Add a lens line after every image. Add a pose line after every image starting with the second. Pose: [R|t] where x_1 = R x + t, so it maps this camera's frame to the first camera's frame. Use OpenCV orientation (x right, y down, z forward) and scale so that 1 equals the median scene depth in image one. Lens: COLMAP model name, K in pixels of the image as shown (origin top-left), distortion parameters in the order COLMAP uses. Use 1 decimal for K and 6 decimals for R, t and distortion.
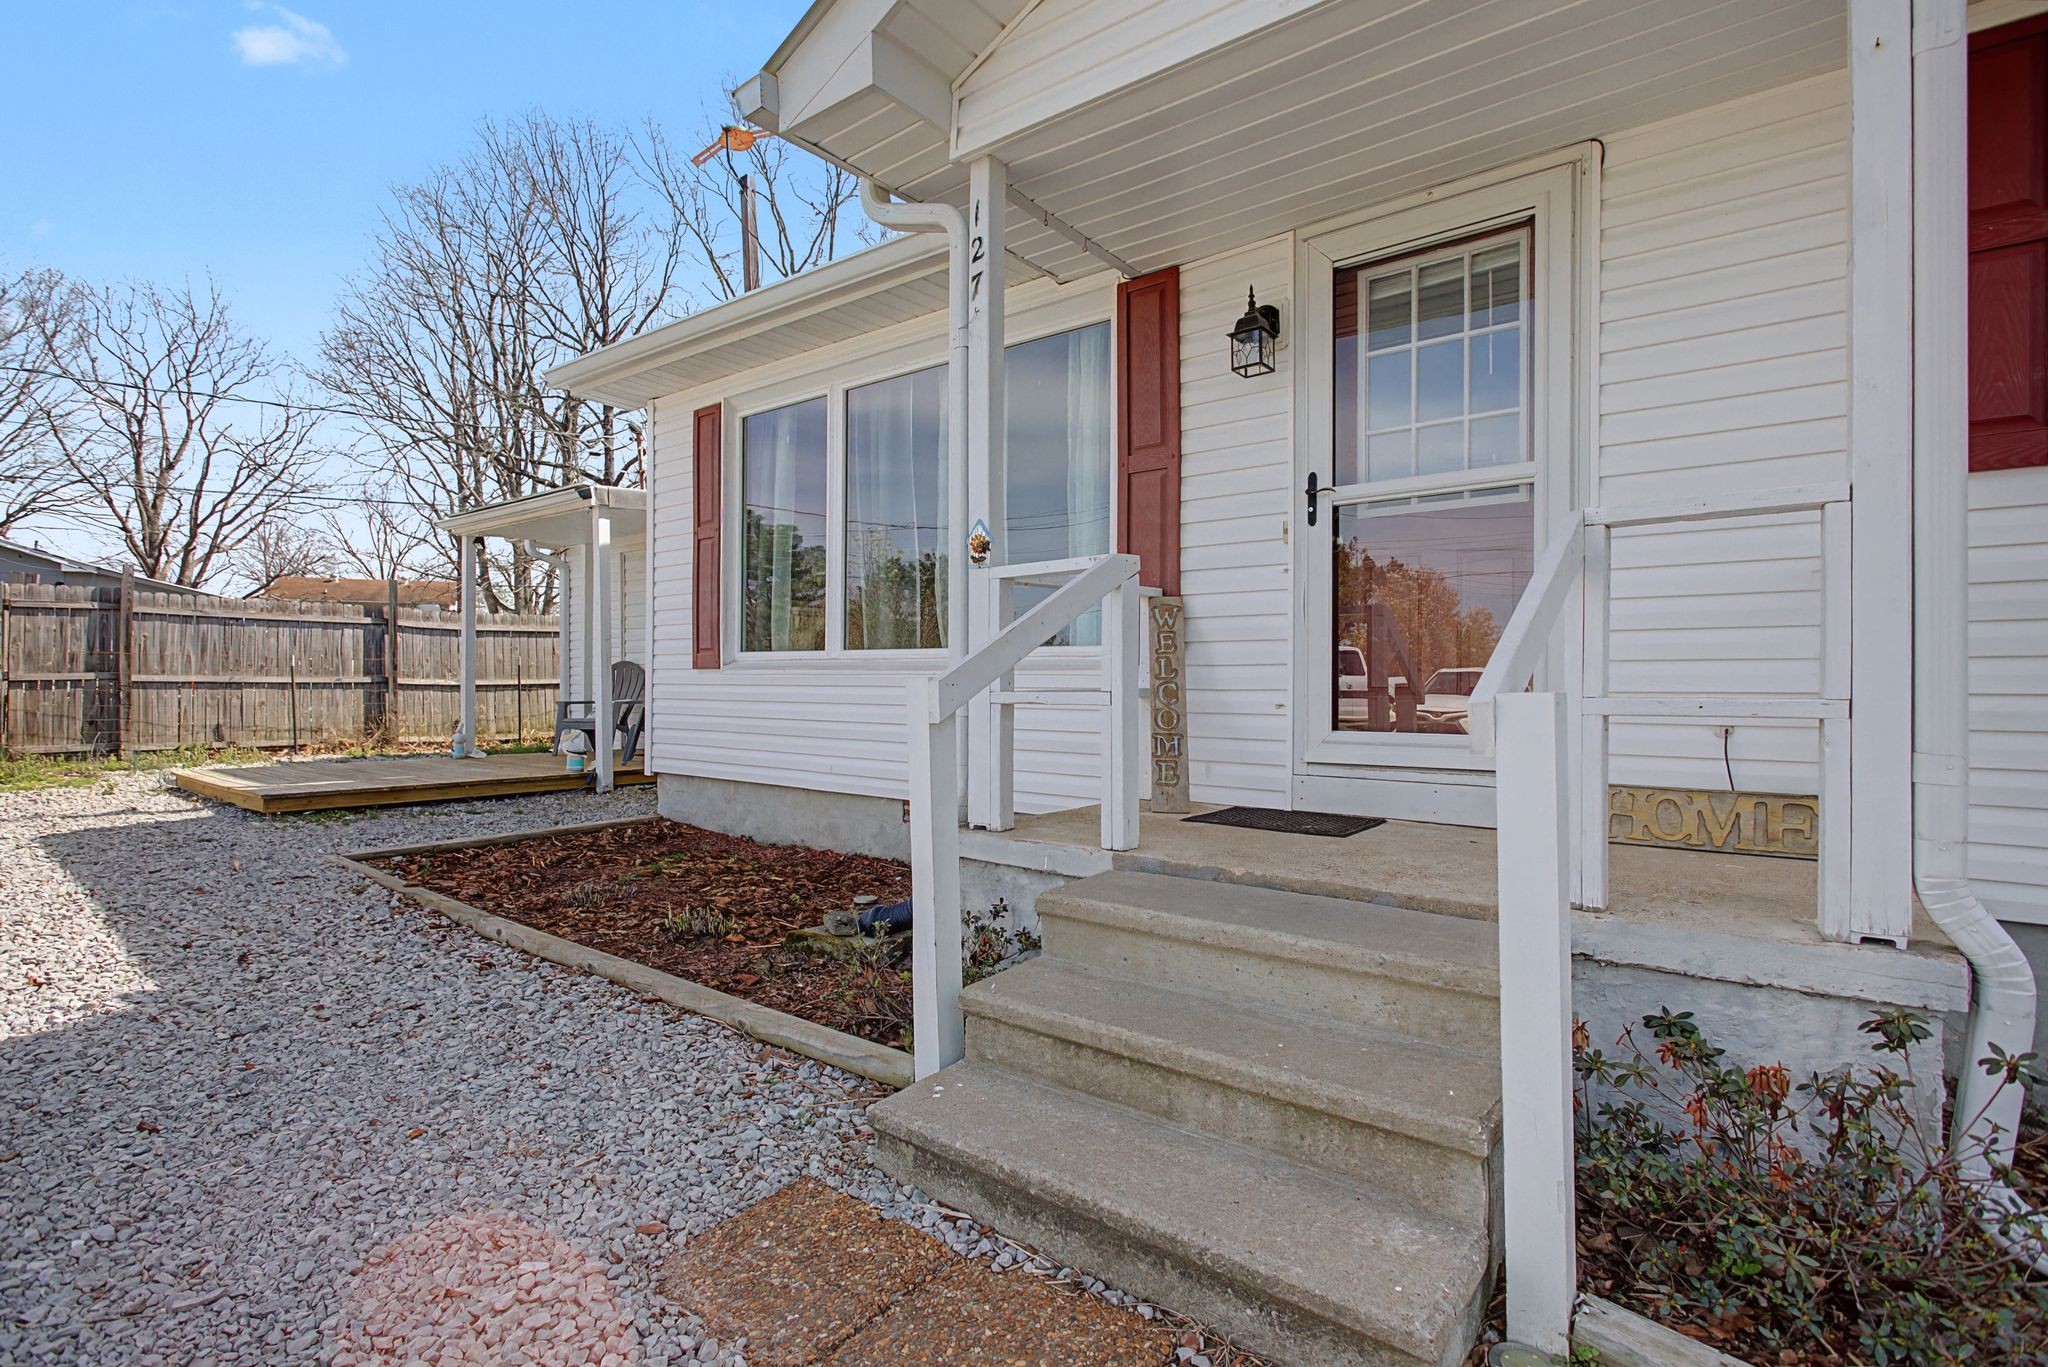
lens RADIAL K [[997.9, 0, 1011.0], [0, 997.9, 682.3], [0, 0, 1]] dist [-0.013550, 0.005219]
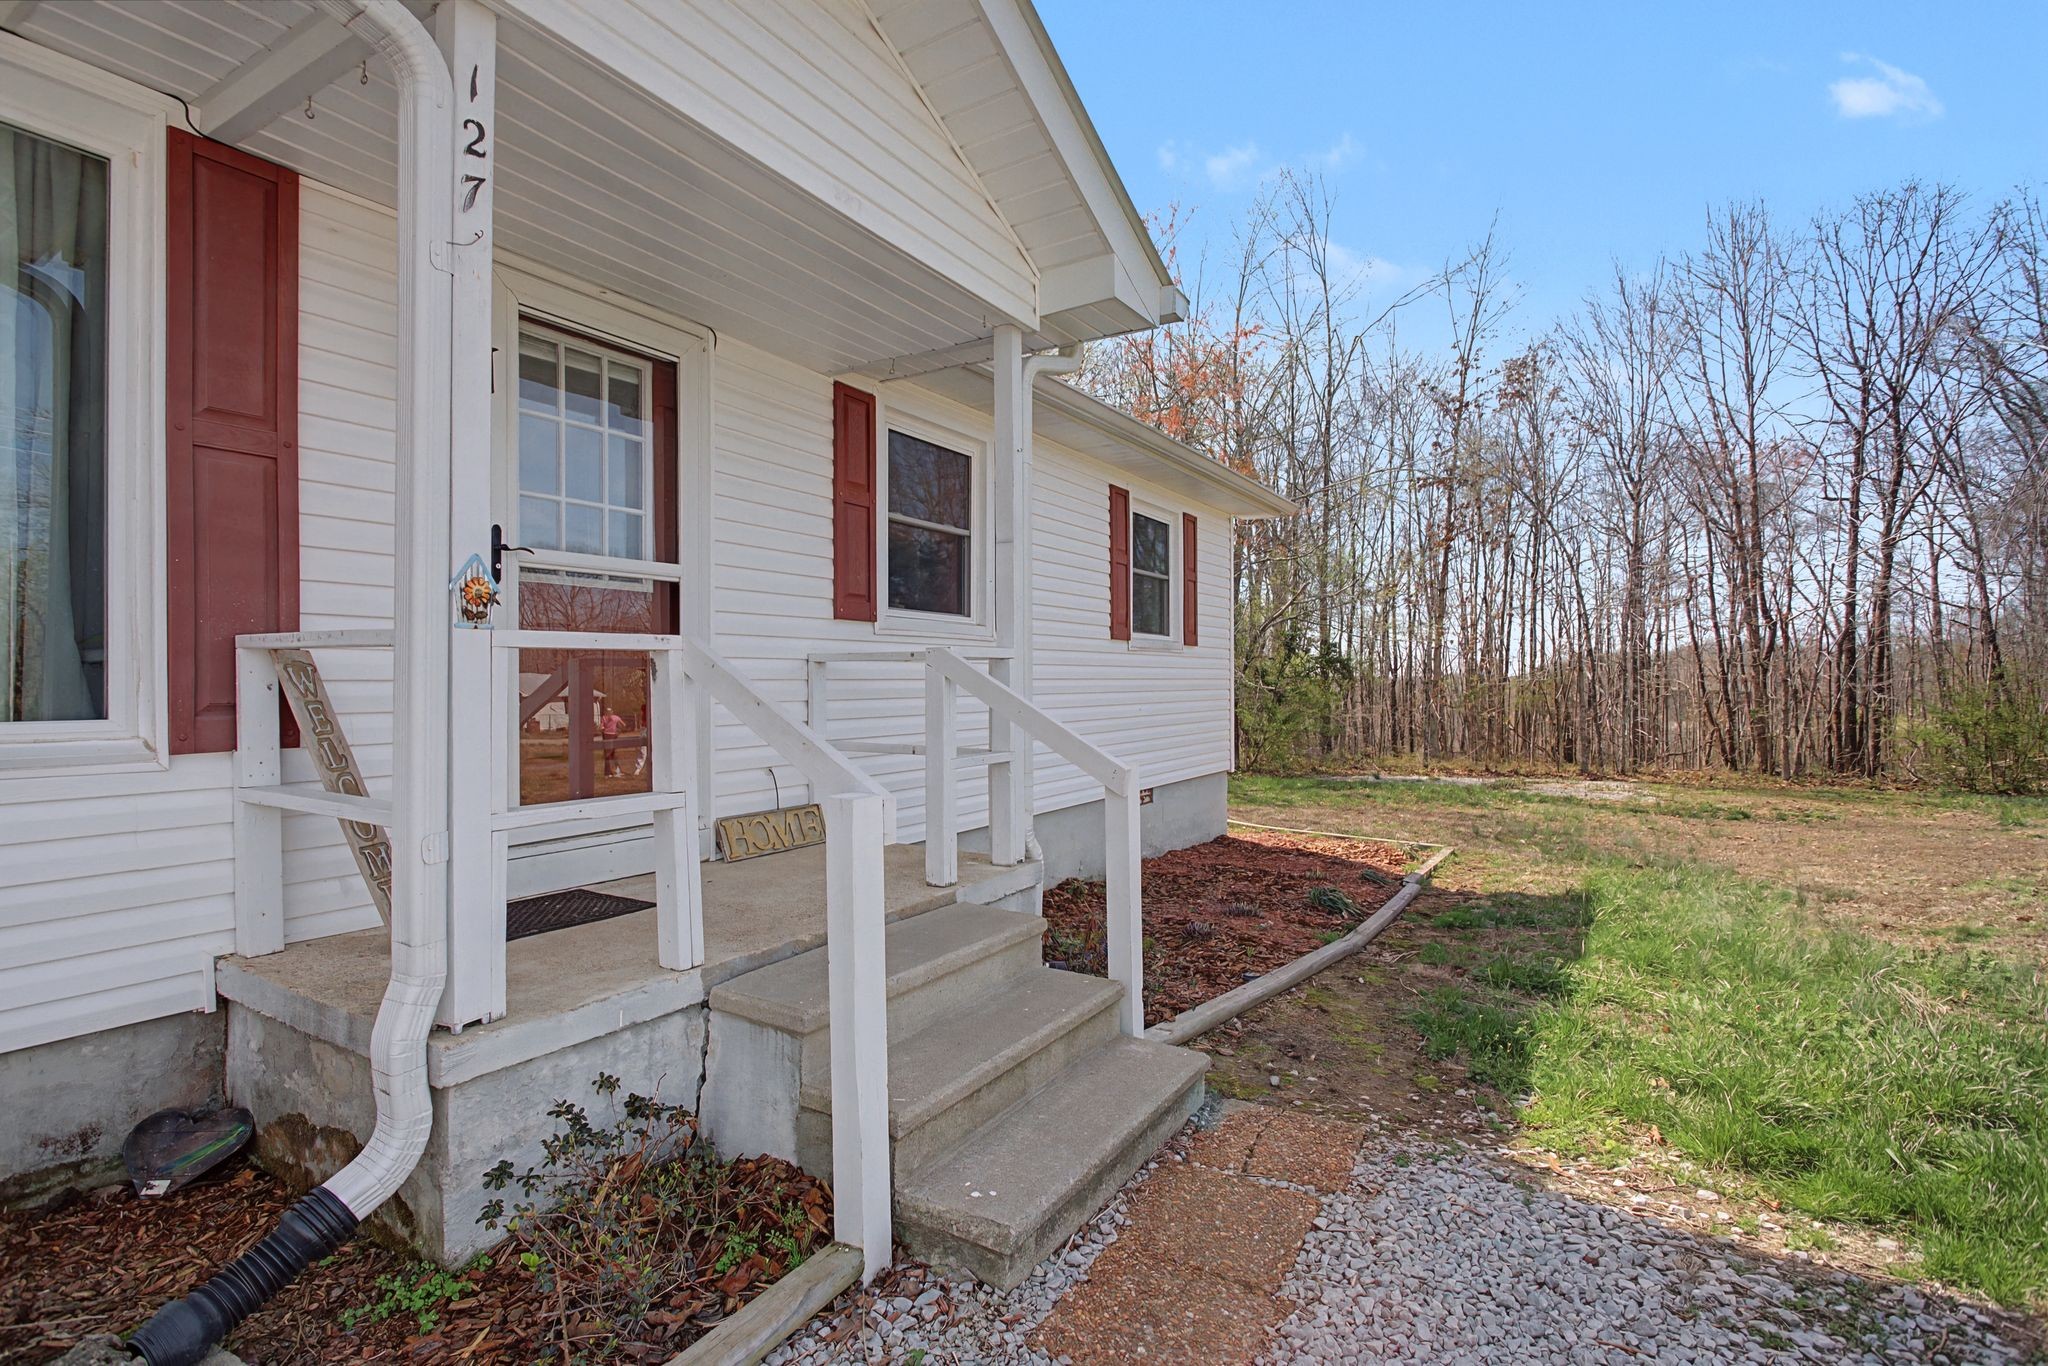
lens RADIAL K [[997.9, 0, 1014.0], [0, 997.9, 678.8], [0, 0, 1]] dist [-0.013550, 0.005219]
pose [[-0.144318, -0.003171, 0.989526, -0.700002], [-0.001366, 0.999995, 0.003005, -0.080266], [-0.989530, -0.000918, -0.144322, 0.714452]]
